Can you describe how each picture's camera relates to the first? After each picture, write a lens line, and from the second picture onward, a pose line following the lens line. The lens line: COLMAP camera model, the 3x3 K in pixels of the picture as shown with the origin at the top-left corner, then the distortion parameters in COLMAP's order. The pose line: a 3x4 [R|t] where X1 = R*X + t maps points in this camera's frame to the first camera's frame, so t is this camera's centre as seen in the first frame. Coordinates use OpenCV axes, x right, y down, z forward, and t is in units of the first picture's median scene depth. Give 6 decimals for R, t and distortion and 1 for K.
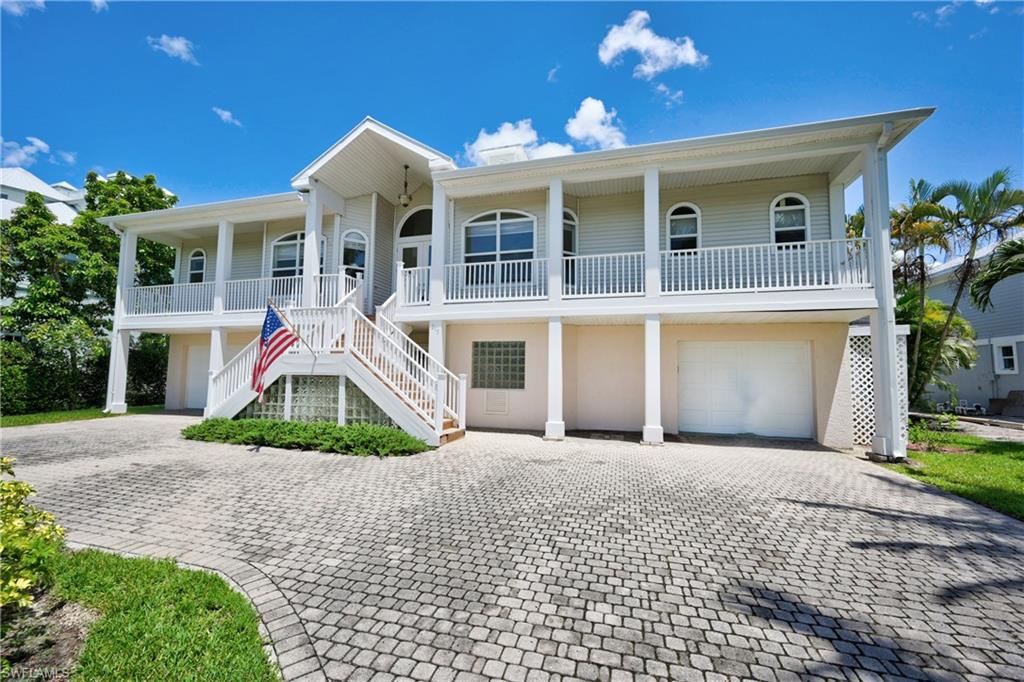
lens RADIAL K [[415.2, 0, 519.4], [0, 415.2, 351.0], [0, 0, 1]] dist [-0.012834, -0.000261]
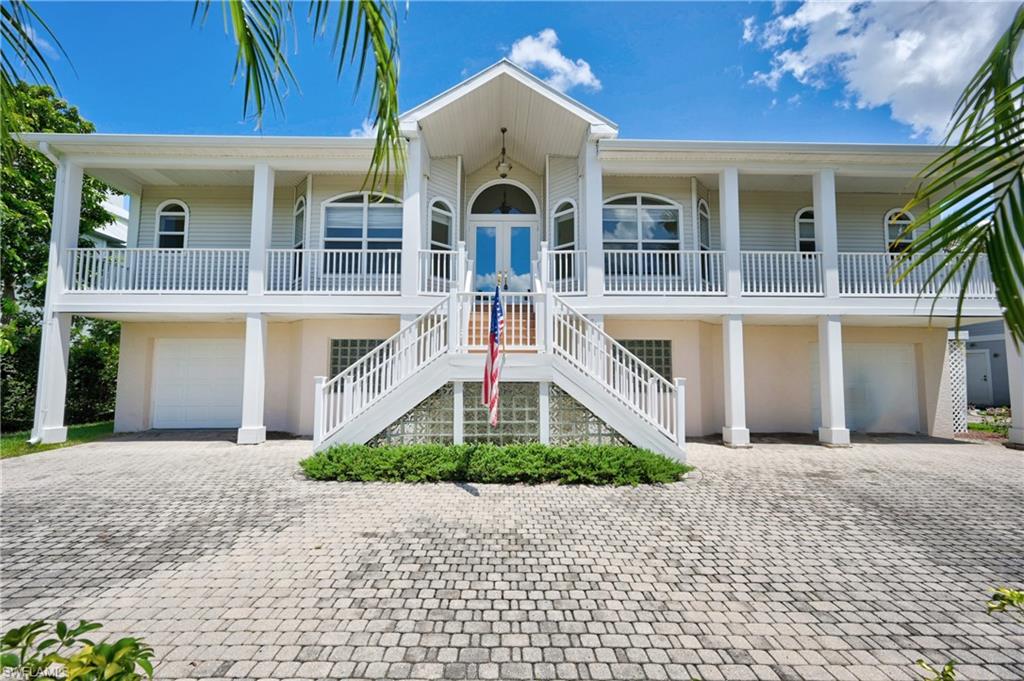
lens RADIAL K [[438.2, 0, 512.0], [0, 438.2, 356.1], [0, 0, 1]] dist [-0.003742, -0.000169]
pose [[0.957797, 0.003300, 0.287426, -0.517700], [-0.006823, 0.999913, 0.011255, 0.002964], [-0.287364, -0.012741, 0.957737, 0.148898]]
